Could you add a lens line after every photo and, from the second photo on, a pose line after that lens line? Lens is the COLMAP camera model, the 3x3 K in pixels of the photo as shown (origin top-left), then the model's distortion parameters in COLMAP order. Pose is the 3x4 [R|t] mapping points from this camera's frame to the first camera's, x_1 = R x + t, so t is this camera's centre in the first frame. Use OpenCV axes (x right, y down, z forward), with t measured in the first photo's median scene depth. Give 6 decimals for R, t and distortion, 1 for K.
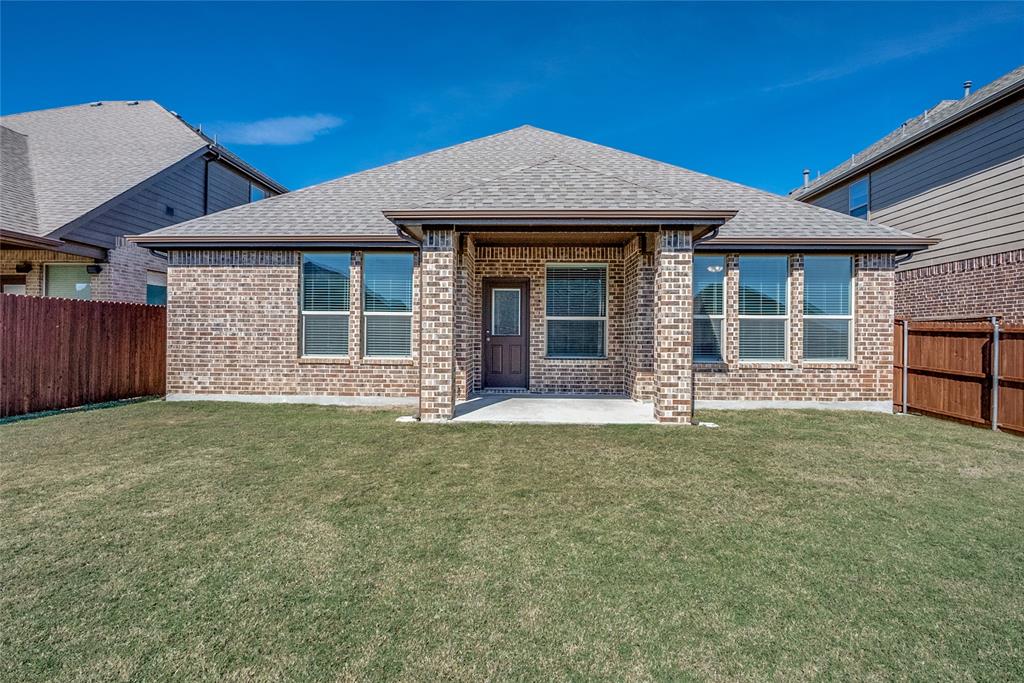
lens RADIAL K [[556.7, 0, 510.0], [0, 556.7, 338.5], [0, 0, 1]] dist [-0.025300, 0.002061]
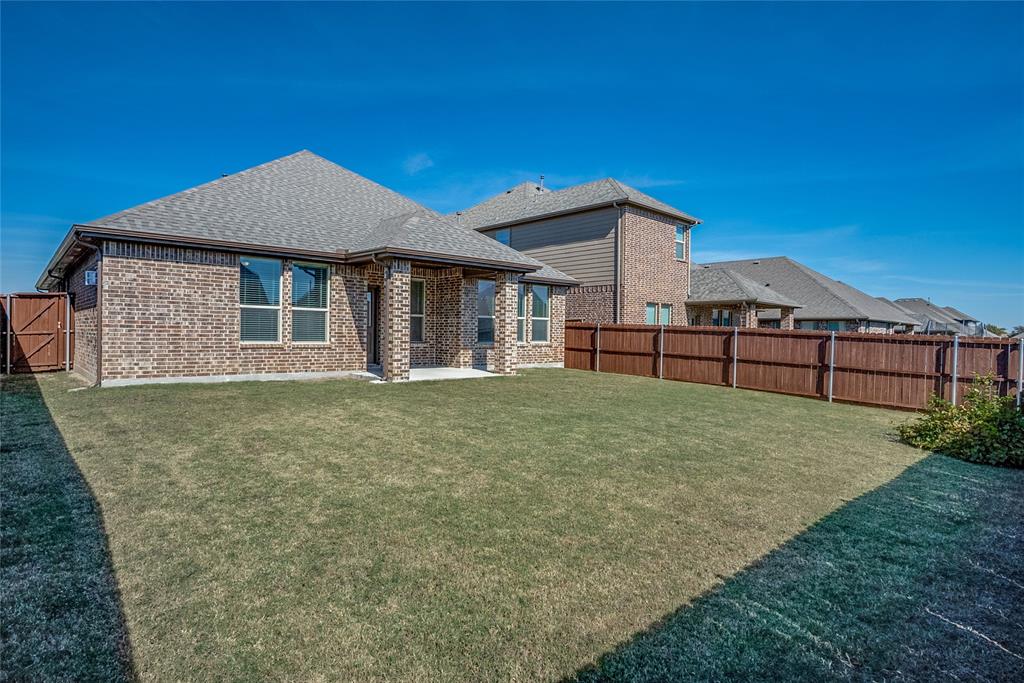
lens RADIAL K [[556.7, 0, 510.0], [0, 556.7, 338.5], [0, 0, 1]] dist [-0.025300, 0.002061]
pose [[0.711371, -0.004943, 0.702800, -0.808783], [-0.009248, 0.999823, 0.016393, -0.001241], [-0.702756, -0.018161, 0.711199, -0.266224]]
